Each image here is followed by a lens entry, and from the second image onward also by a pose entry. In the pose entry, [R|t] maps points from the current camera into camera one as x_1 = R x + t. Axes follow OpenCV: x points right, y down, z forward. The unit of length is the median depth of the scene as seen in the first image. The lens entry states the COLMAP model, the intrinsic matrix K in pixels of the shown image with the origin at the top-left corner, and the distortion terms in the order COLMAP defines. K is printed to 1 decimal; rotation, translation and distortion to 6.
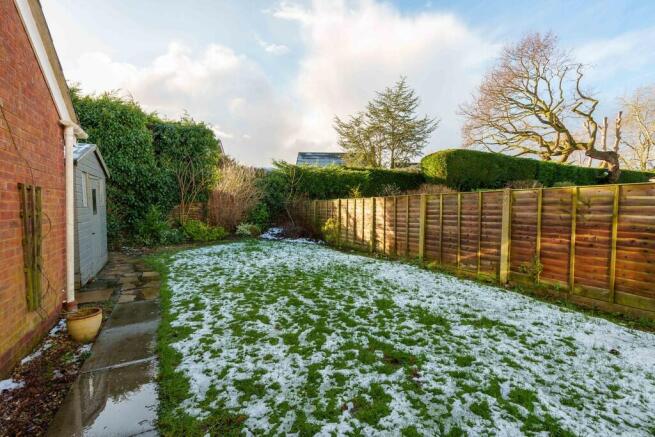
lens RADIAL K [[295.7, 0, 327.5], [0, 295.7, 218.5], [0, 0, 1]] dist [-0.019720, 0.000230]
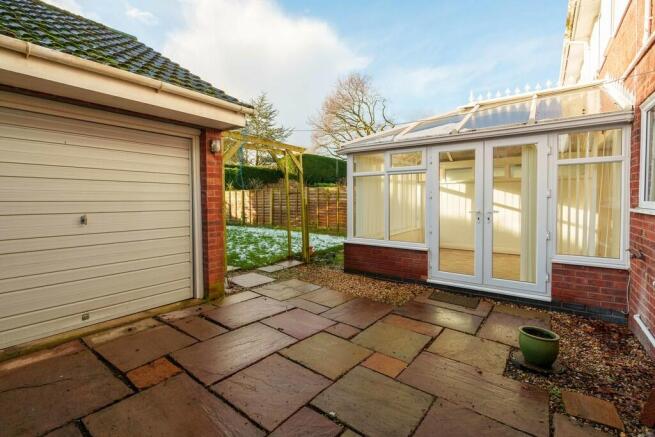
lens RADIAL K [[295.7, 0, 327.5], [0, 295.7, 218.5], [0, 0, 1]] dist [-0.019720, 0.000230]
pose [[0.906724, -0.035046, 0.420265, -0.090457], [0.020670, 0.999037, 0.038714, 0.025506], [-0.421217, -0.026416, 0.906575, -0.563922]]
